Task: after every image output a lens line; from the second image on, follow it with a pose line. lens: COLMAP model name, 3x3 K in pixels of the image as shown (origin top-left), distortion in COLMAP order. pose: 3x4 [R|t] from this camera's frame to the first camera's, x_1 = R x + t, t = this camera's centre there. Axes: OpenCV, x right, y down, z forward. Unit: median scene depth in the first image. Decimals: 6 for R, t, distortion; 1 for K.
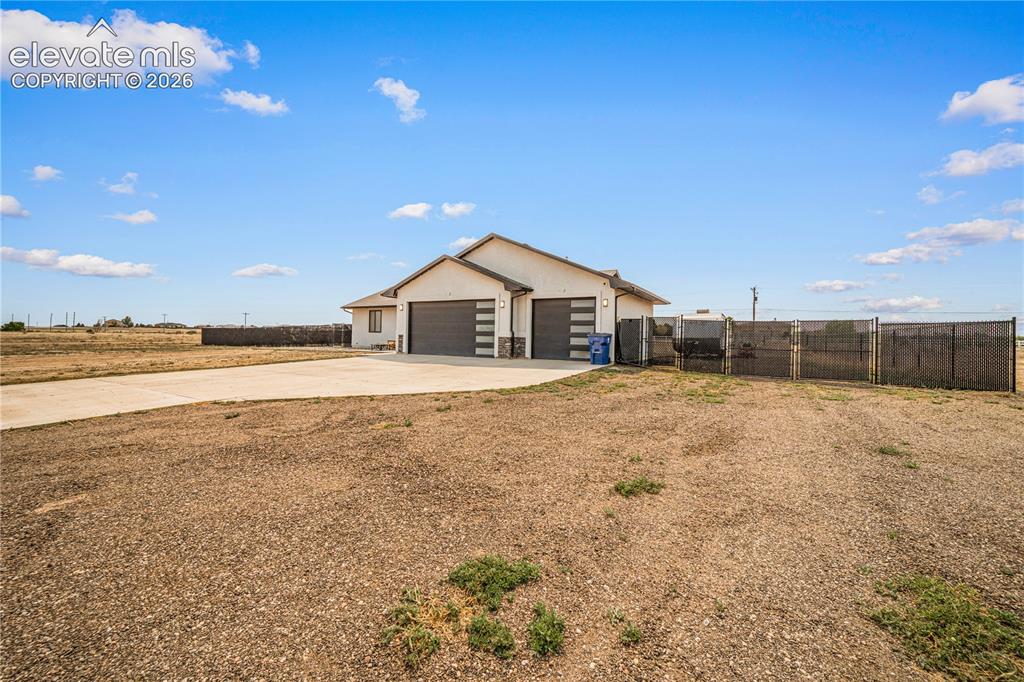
lens RADIAL K [[409.8, 0, 510.0], [0, 409.8, 335.6], [0, 0, 1]] dist [0.000428, 0.000027]
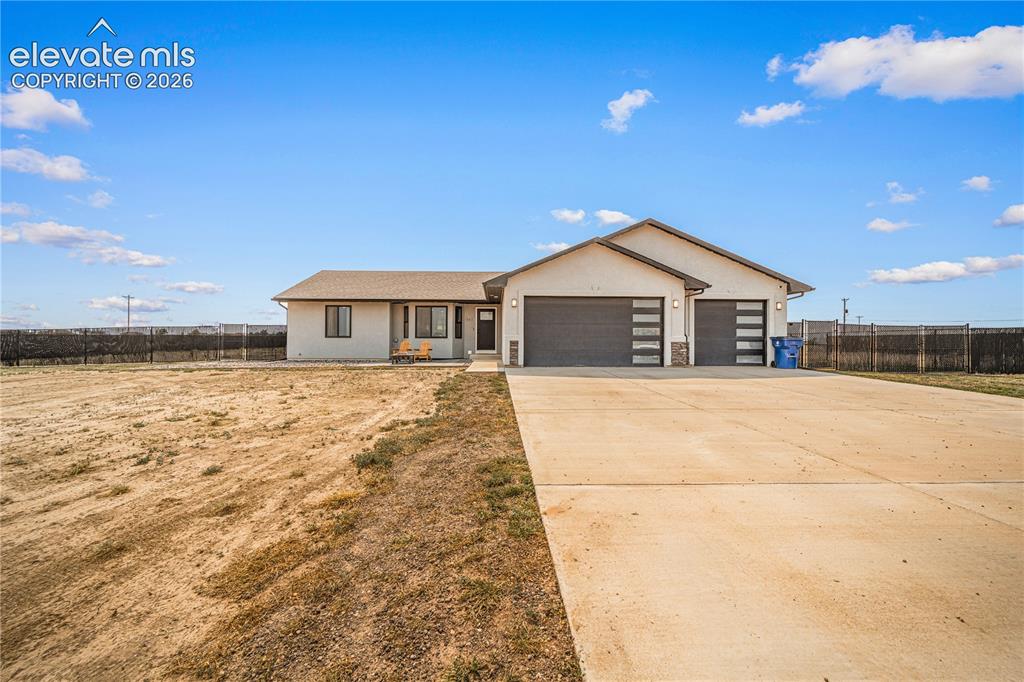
lens RADIAL K [[409.8, 0, 510.0], [0, 409.8, 335.6], [0, 0, 1]] dist [0.000428, 0.000027]
pose [[0.853595, -0.005860, 0.520904, -0.721650], [0.009267, 0.999949, -0.003937, -0.009710], [-0.520854, 0.008187, 0.853606, 0.436273]]
